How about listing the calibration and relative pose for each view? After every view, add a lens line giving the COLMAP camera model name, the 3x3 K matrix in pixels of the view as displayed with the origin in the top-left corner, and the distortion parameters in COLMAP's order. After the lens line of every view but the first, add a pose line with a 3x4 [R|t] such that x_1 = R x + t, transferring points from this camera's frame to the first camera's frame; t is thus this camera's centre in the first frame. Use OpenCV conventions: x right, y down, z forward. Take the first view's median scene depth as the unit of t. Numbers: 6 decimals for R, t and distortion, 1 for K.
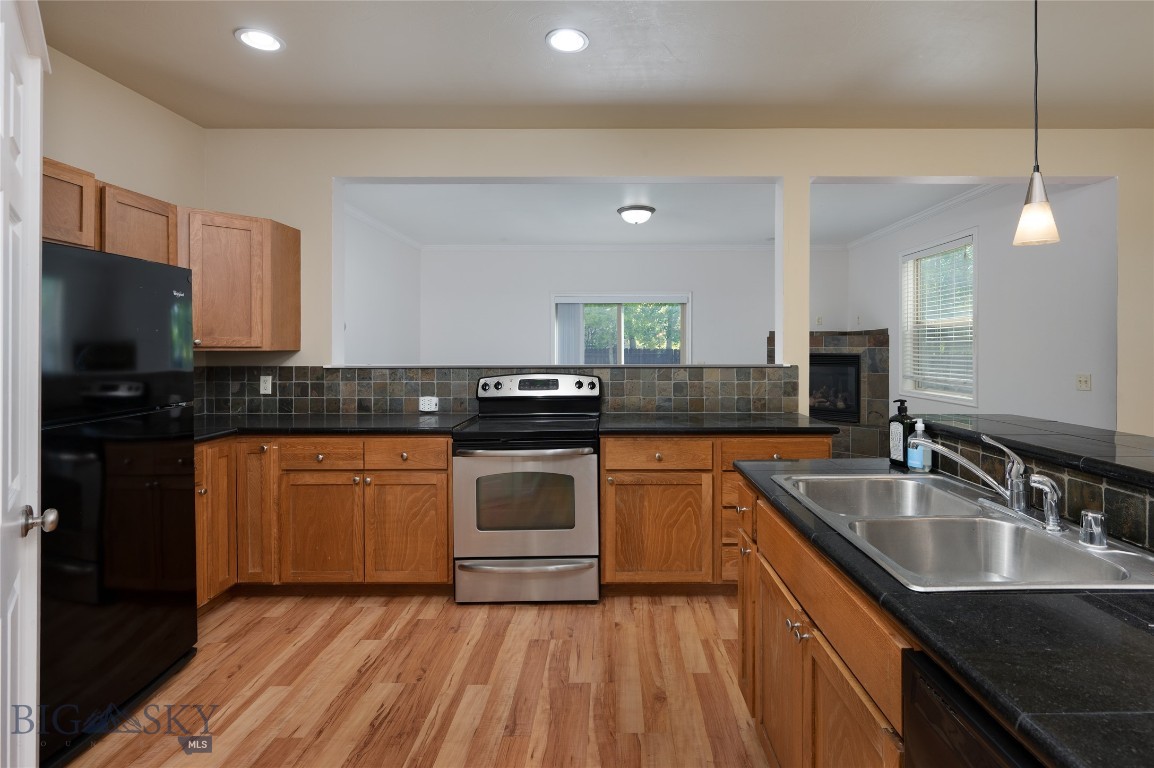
lens RADIAL K [[555.6, 0, 613.1], [0, 555.6, 343.4], [0, 0, 1]] dist [0.015440, -0.000100]
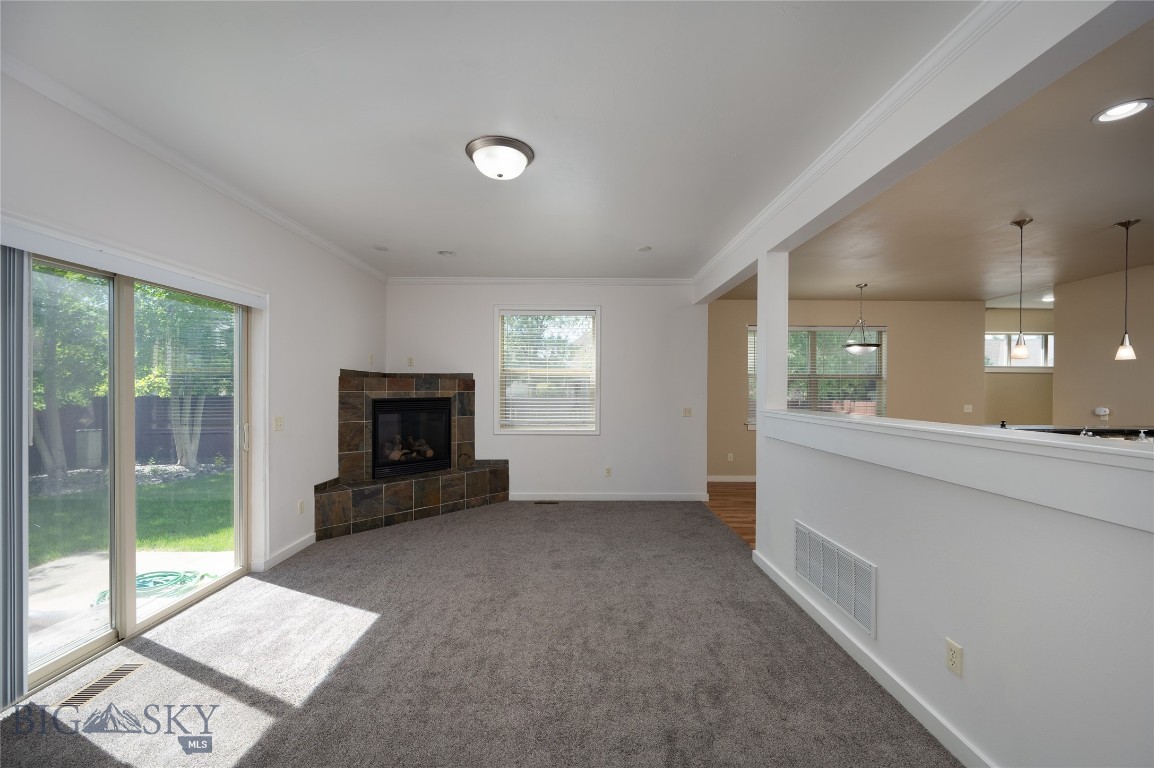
lens RADIAL K [[468.1, 0, 571.1], [0, 468.1, 387.7], [0, 0, 1]] dist [0.001873, -0.000158]
pose [[-0.008053, 0.004565, 0.999957, -0.750393], [-0.011280, 0.999926, -0.004656, 0.004804], [-0.999904, -0.011317, -0.008001, 1.556645]]
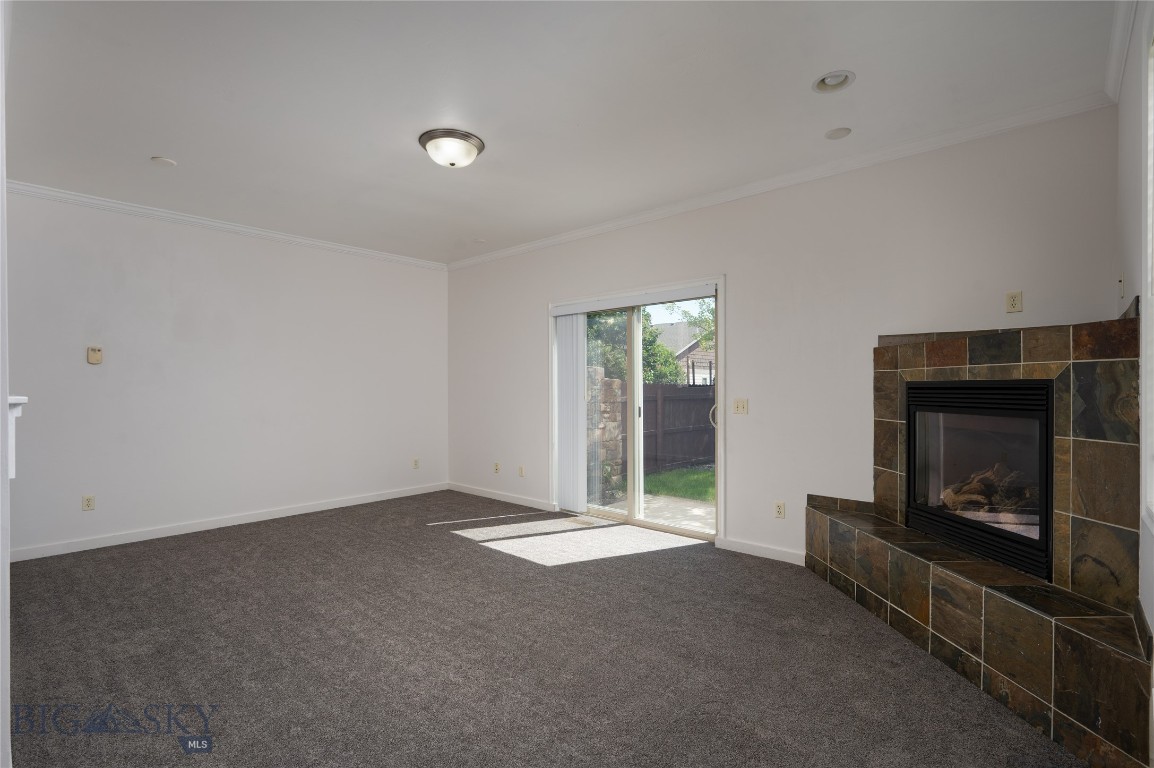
lens RADIAL K [[531.8, 0, 582.6], [0, 531.8, 382.7], [0, 0, 1]] dist [0.014653, -0.000798]
pose [[0.747004, -0.004336, -0.664805, 0.874198], [0.001748, 0.999988, -0.004557, 0.041523], [0.664817, 0.002242, 0.747003, 1.096931]]
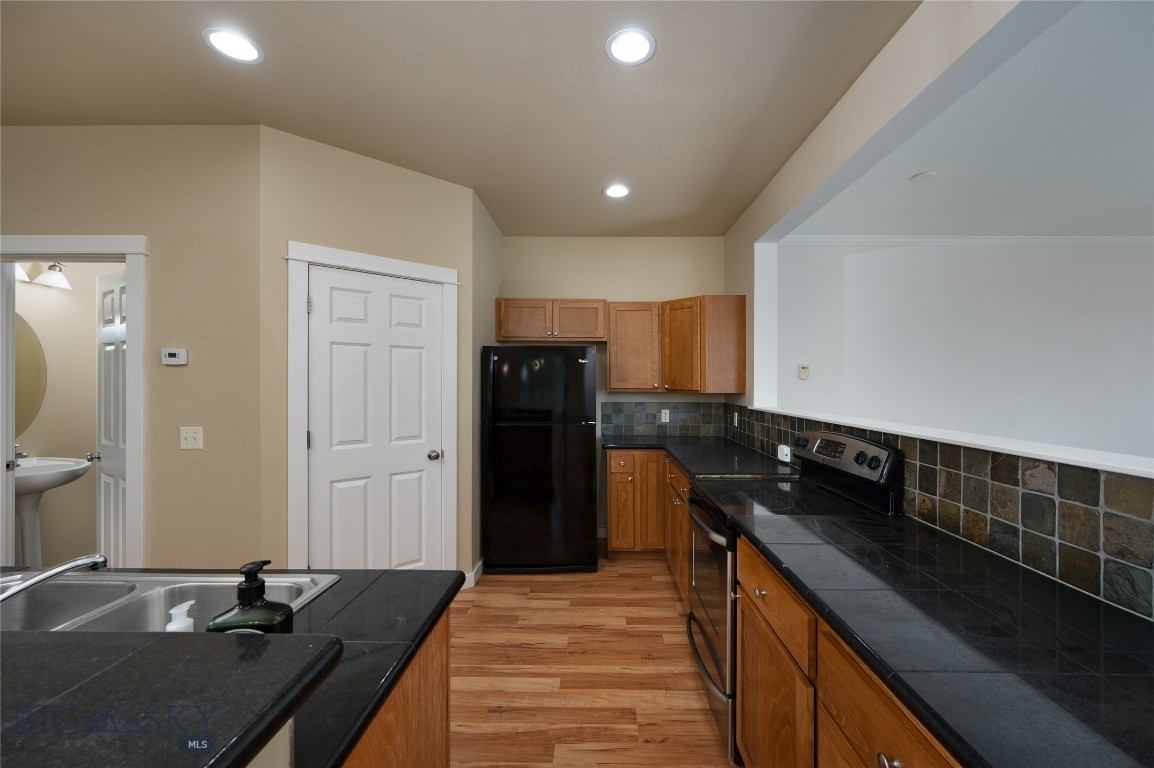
lens RADIAL K [[468.1, 0, 597.0], [0, 468.1, 385.2], [0, 0, 1]] dist [0.001873, -0.000158]
pose [[-0.014029, 0.005035, -0.999889, 0.474427], [0.003384, 0.999982, 0.004988, -0.011936], [0.999896, -0.003313, -0.014046, 0.706826]]
